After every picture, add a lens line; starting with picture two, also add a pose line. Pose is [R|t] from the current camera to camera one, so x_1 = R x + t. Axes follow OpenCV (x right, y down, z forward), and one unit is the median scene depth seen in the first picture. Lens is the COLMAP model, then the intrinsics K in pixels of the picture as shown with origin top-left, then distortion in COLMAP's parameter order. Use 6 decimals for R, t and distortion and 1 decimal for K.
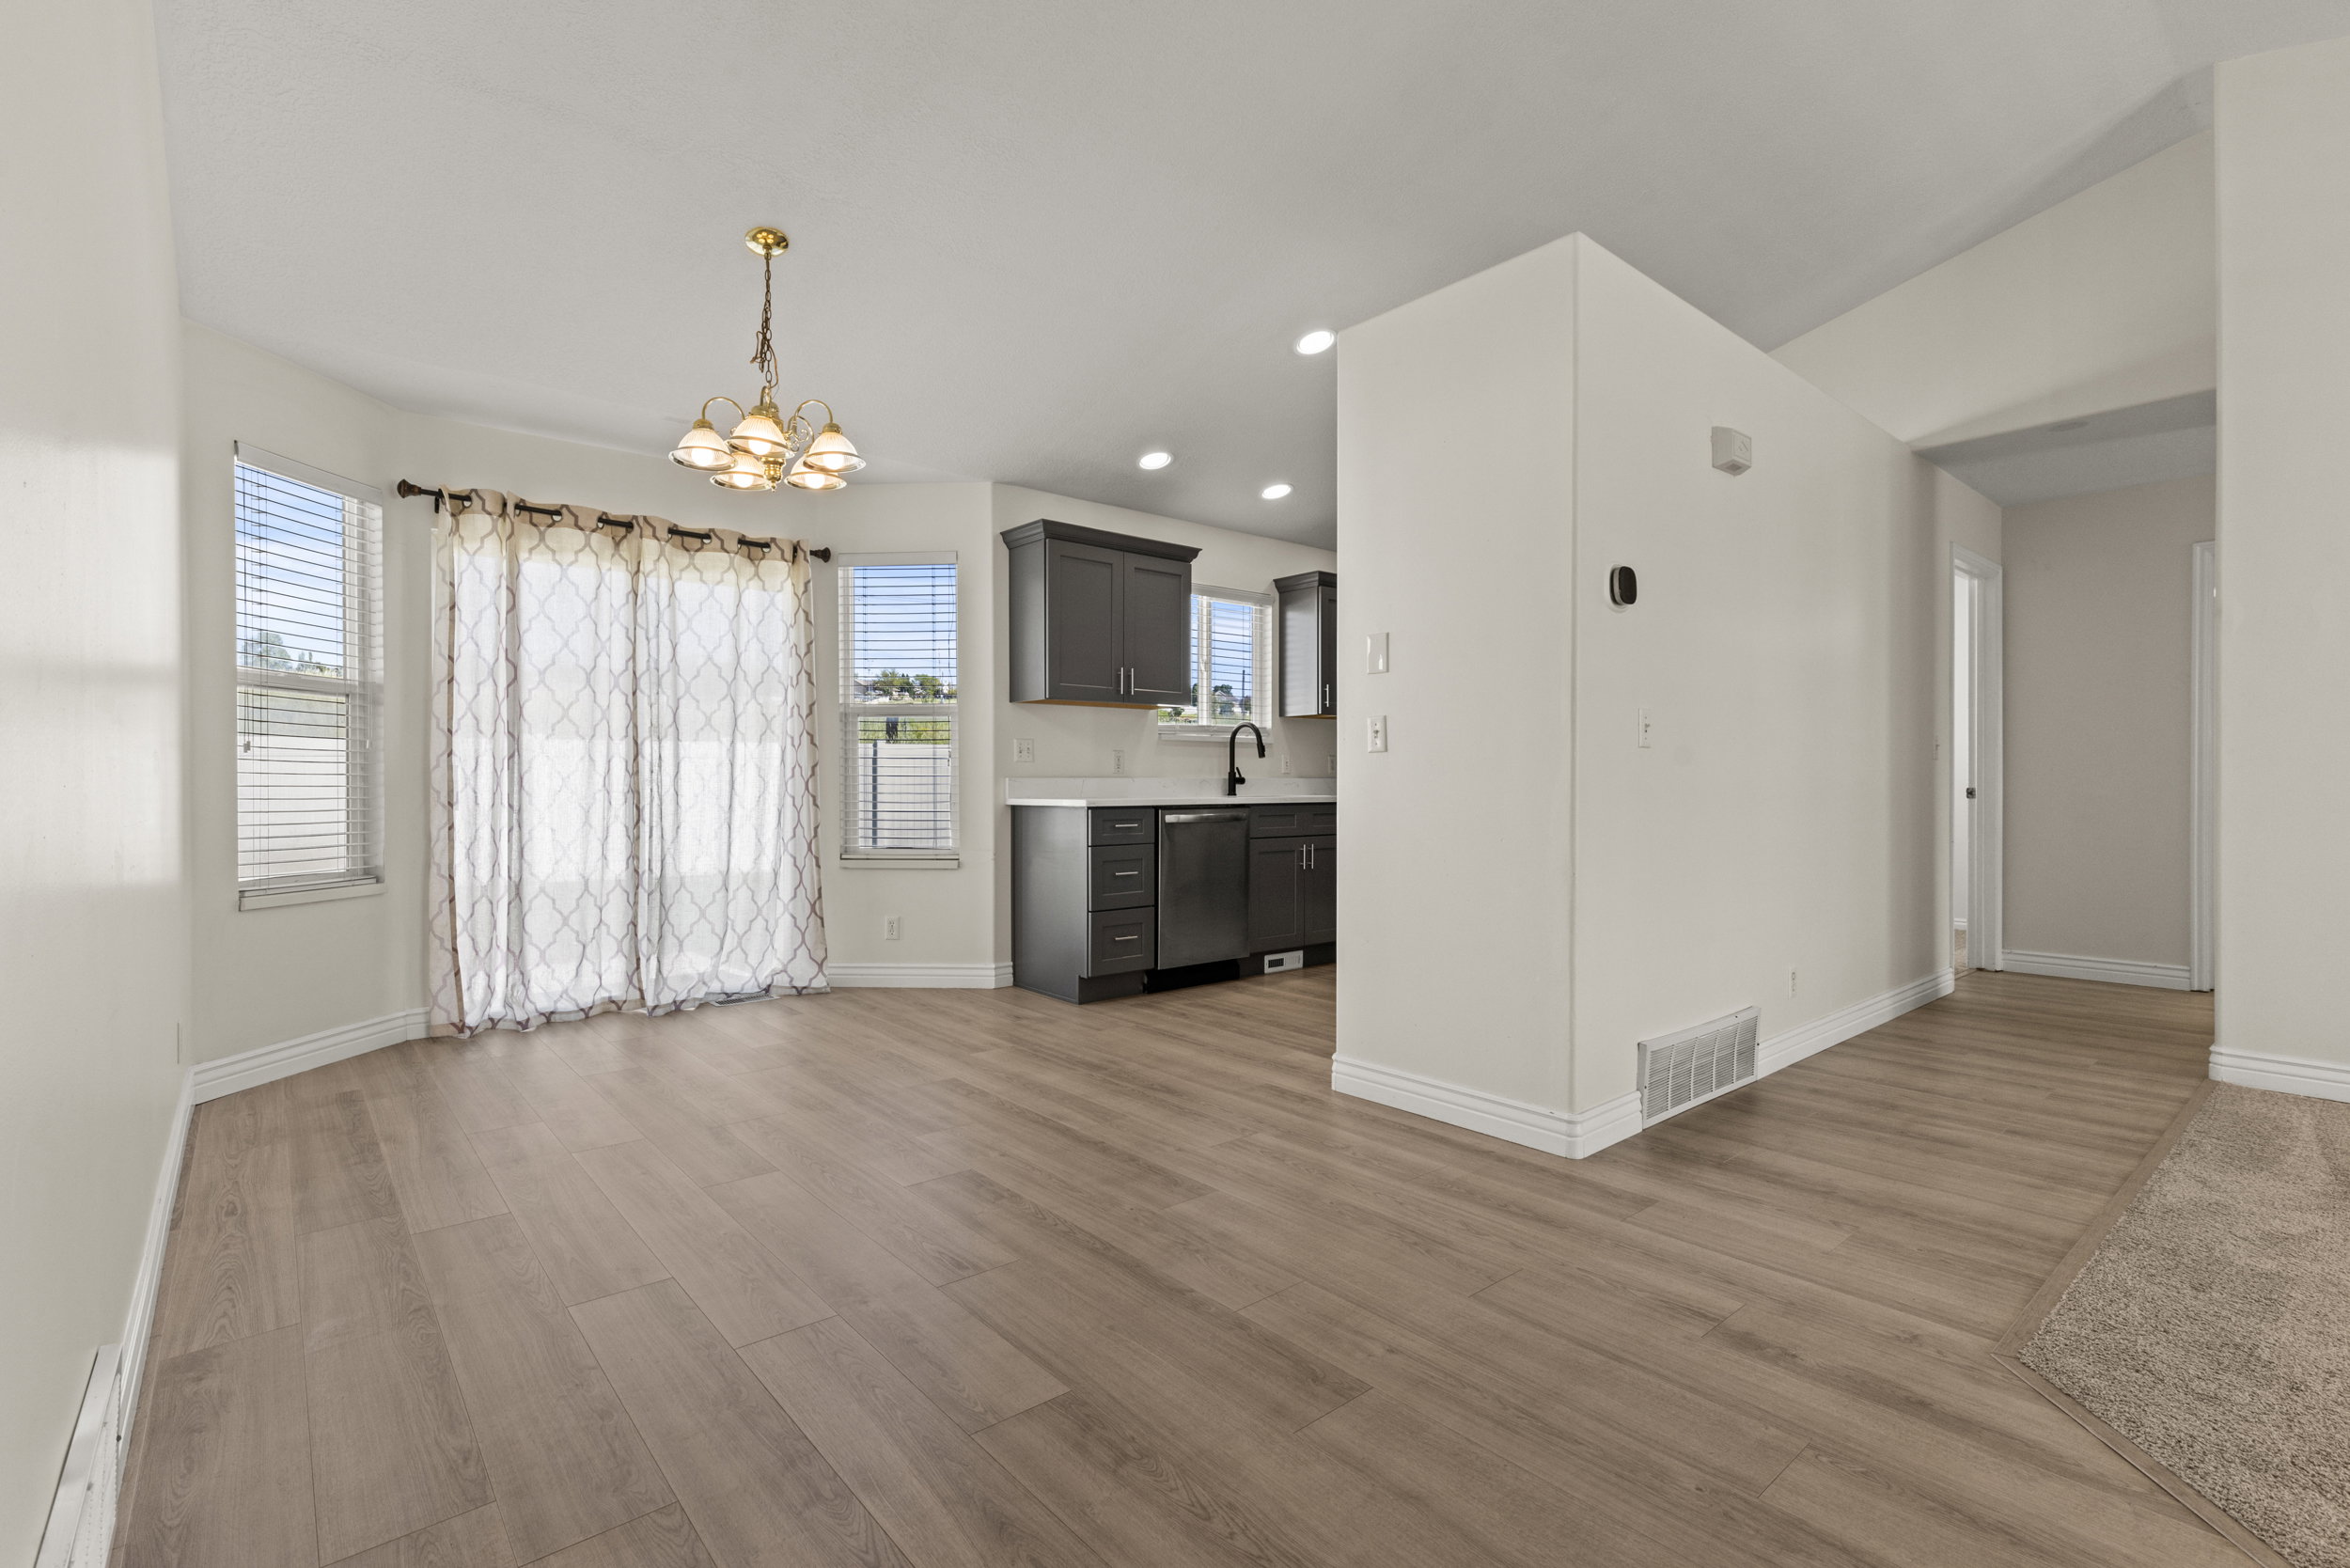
lens RADIAL K [[1072.7, 0, 1140.2], [0, 1072.7, 787.2], [0, 0, 1]] dist [0.007483, -0.000820]
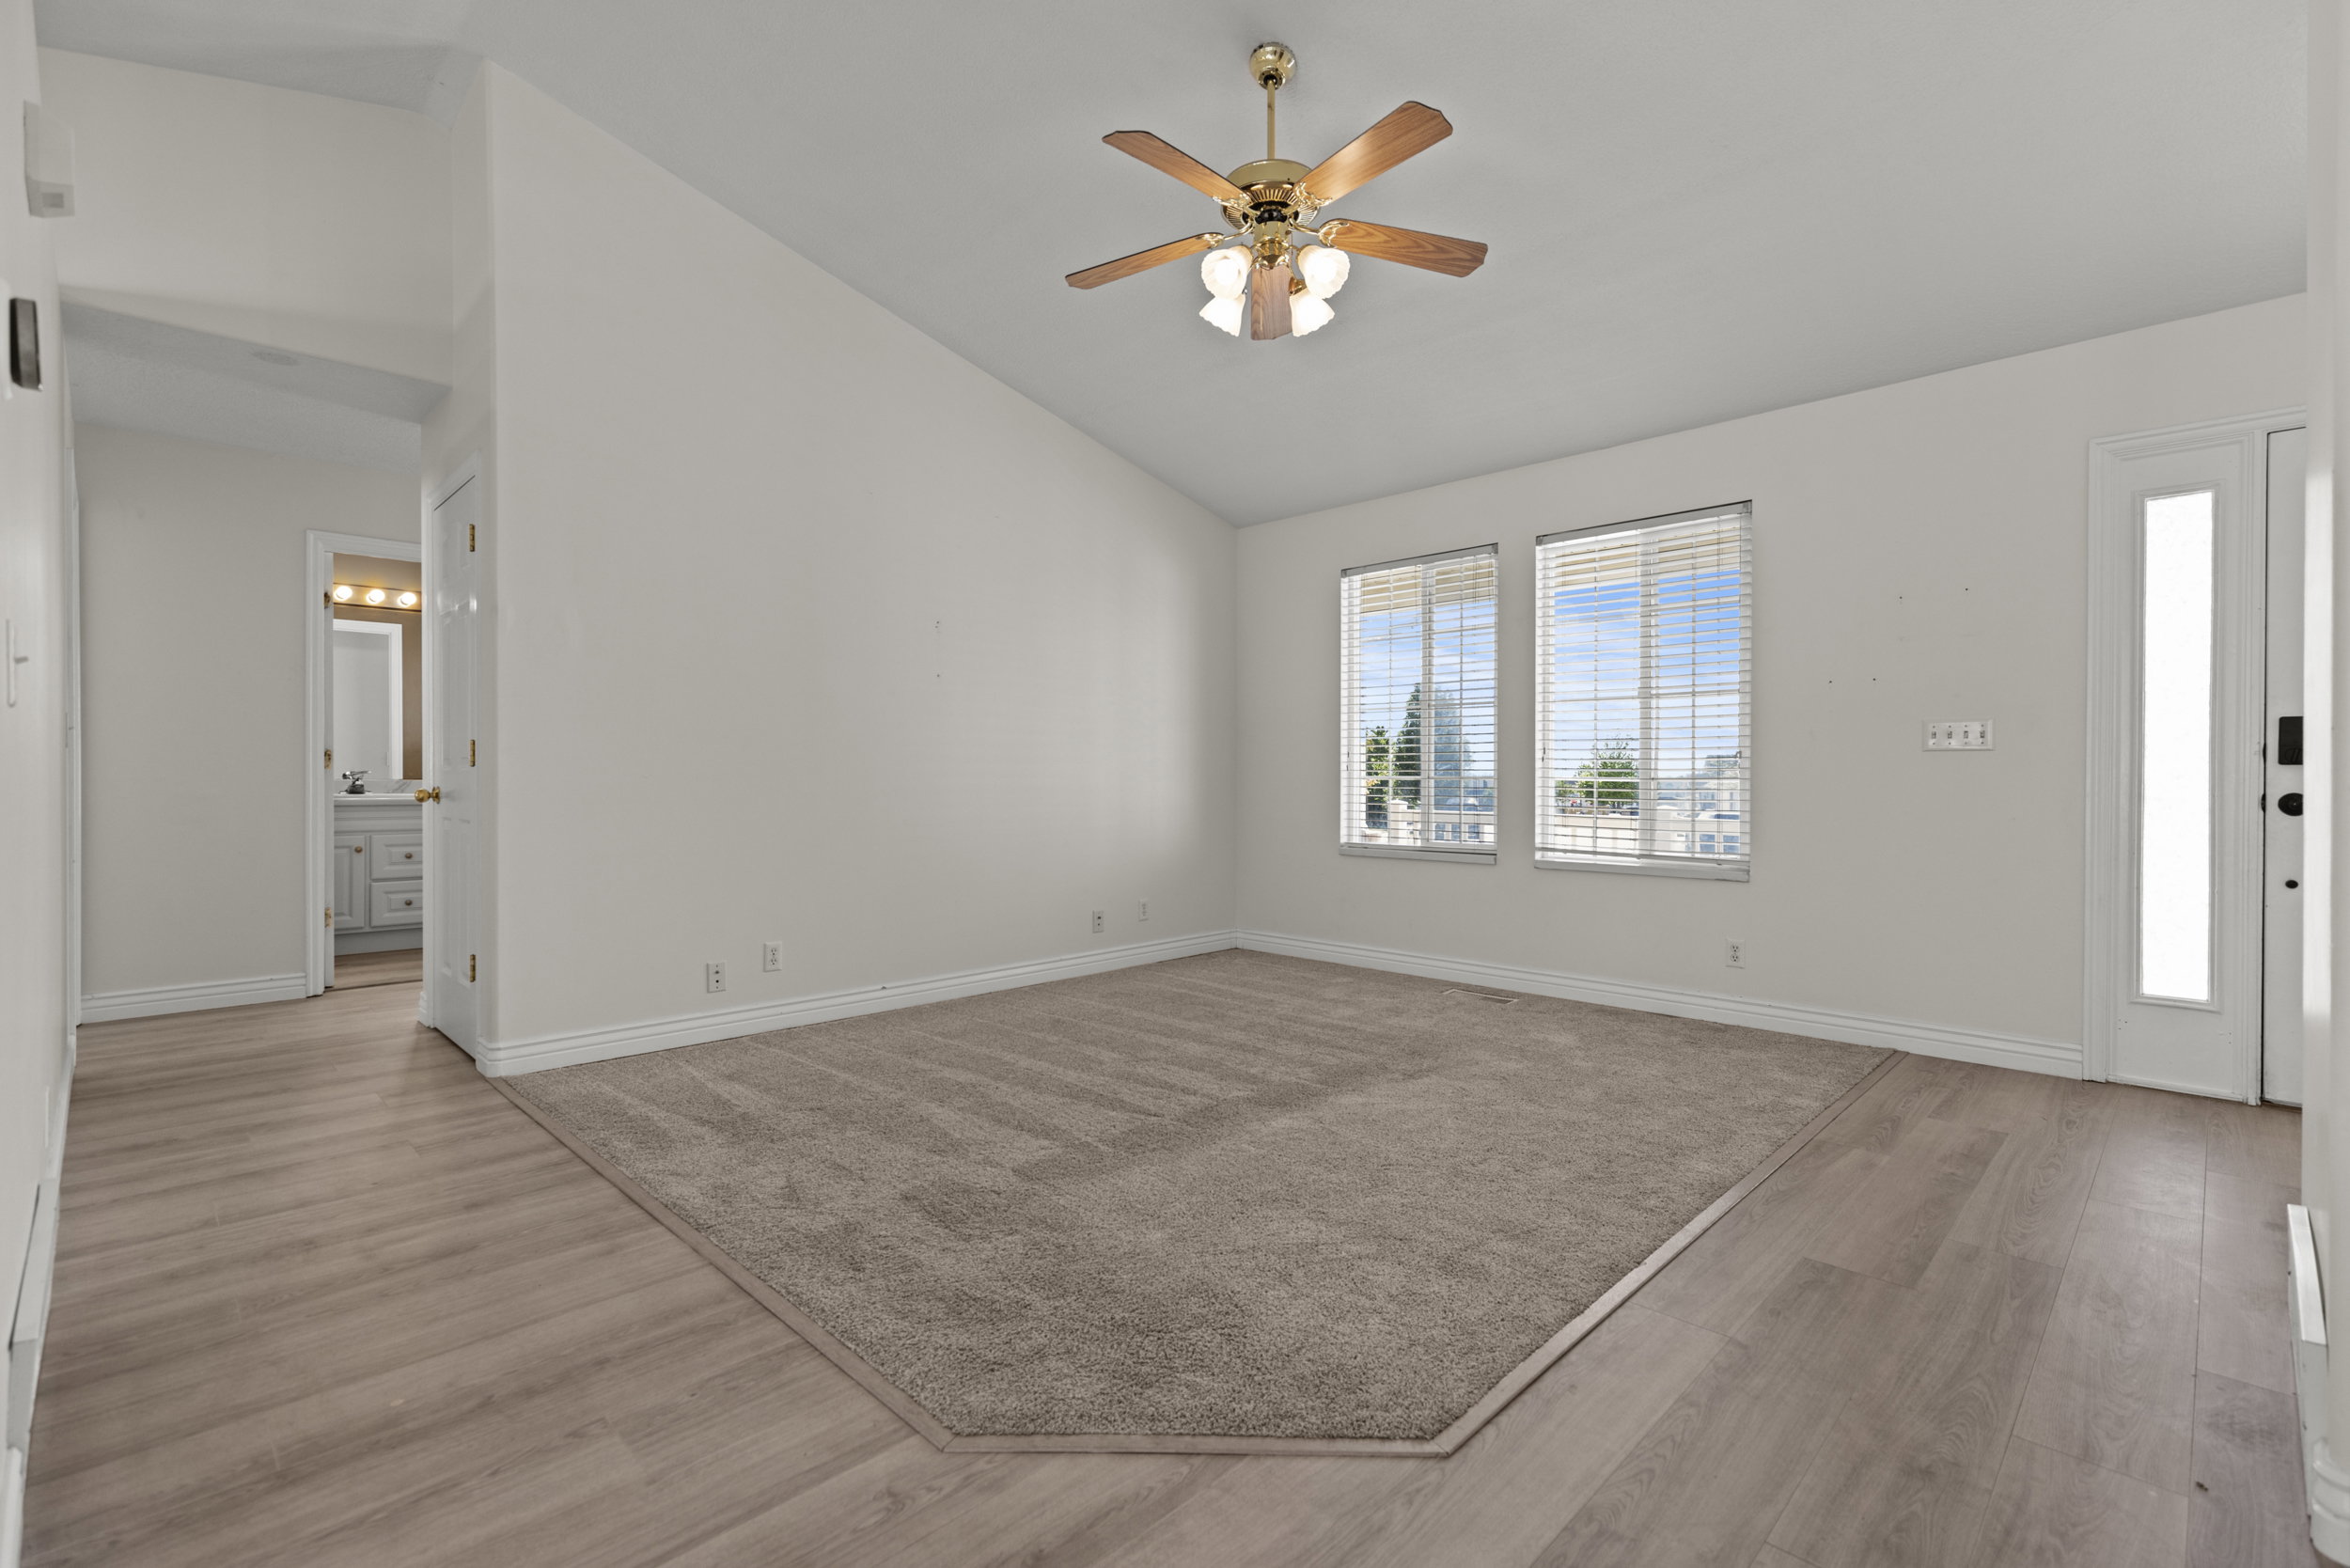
lens RADIAL K [[1072.7, 0, 1145.6], [0, 1072.7, 776.2], [0, 0, 1]] dist [0.007483, -0.000820]
pose [[-0.079053, 0.003005, 0.996866, -0.026660], [0.006896, 0.999973, -0.002467, 0.002068], [-0.996847, 0.006680, -0.079072, 0.408077]]
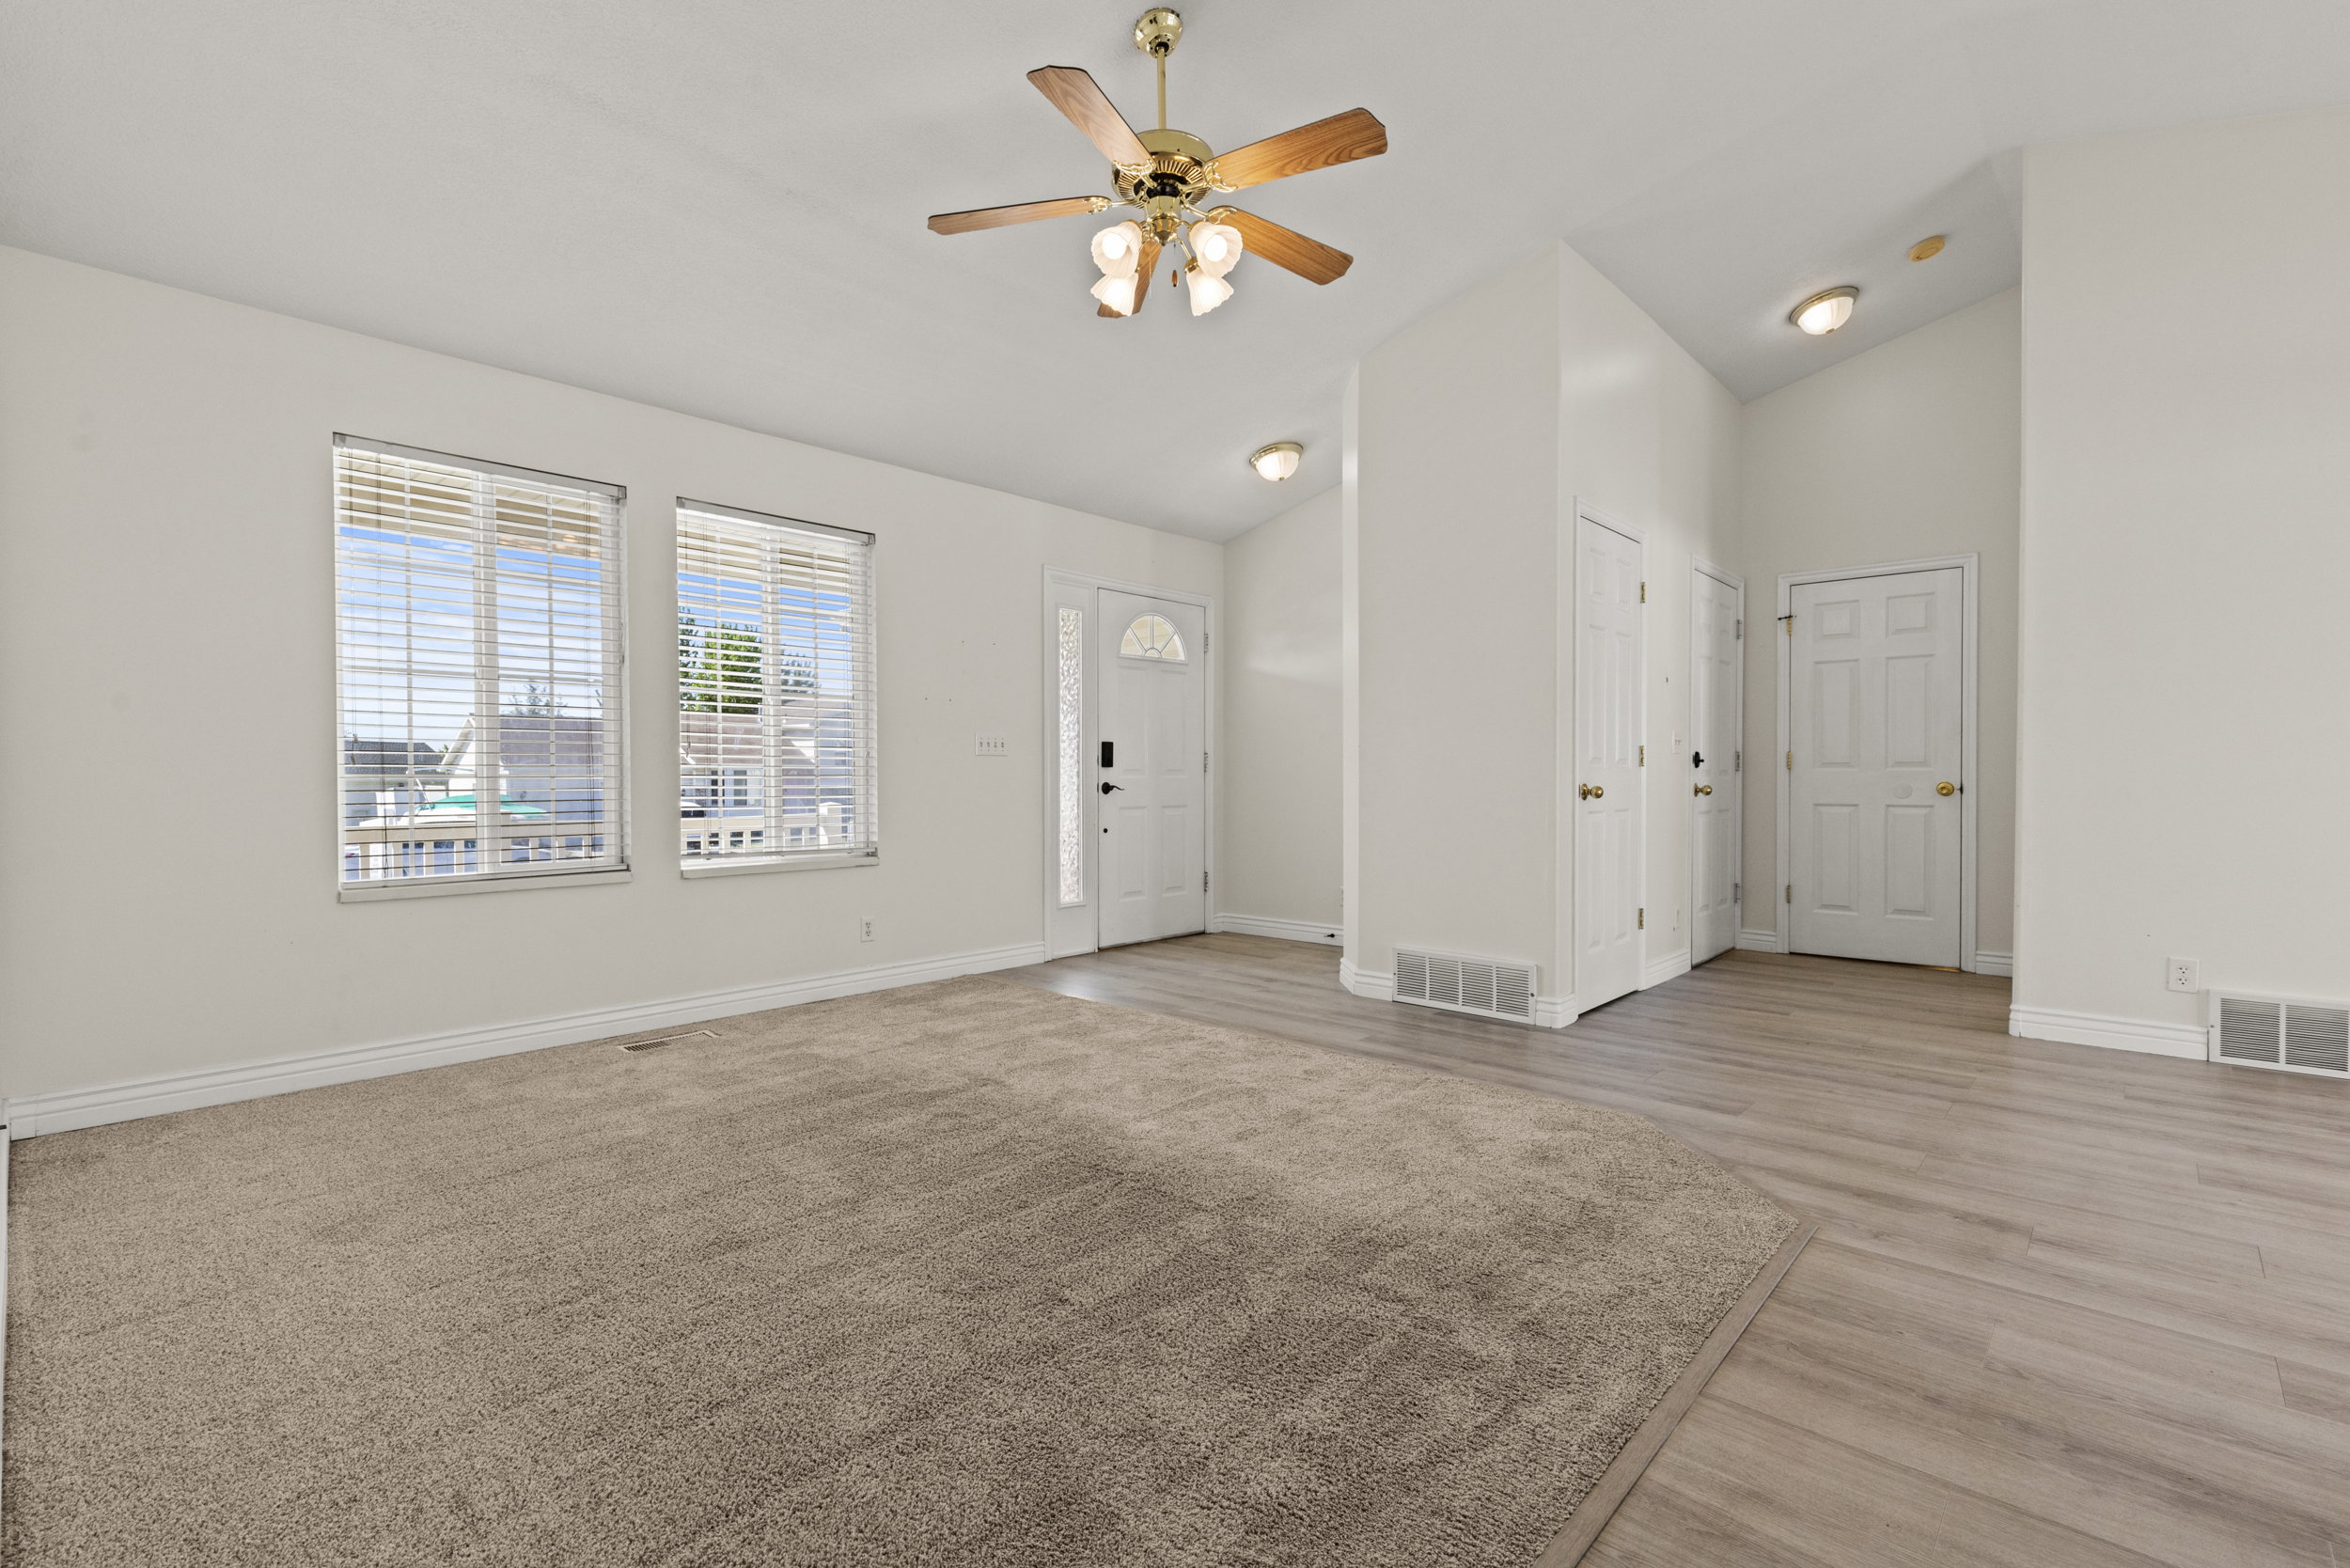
lens RADIAL K [[1072.7, 0, 1196.6], [0, 1072.7, 783.5], [0, 0, 1]] dist [0.007483, -0.000820]
pose [[-0.987097, 0.003127, -0.160091, 0.759216], [0.000905, 0.999902, 0.013951, -0.000069], [0.160119, 0.013626, -0.987004, 0.943690]]
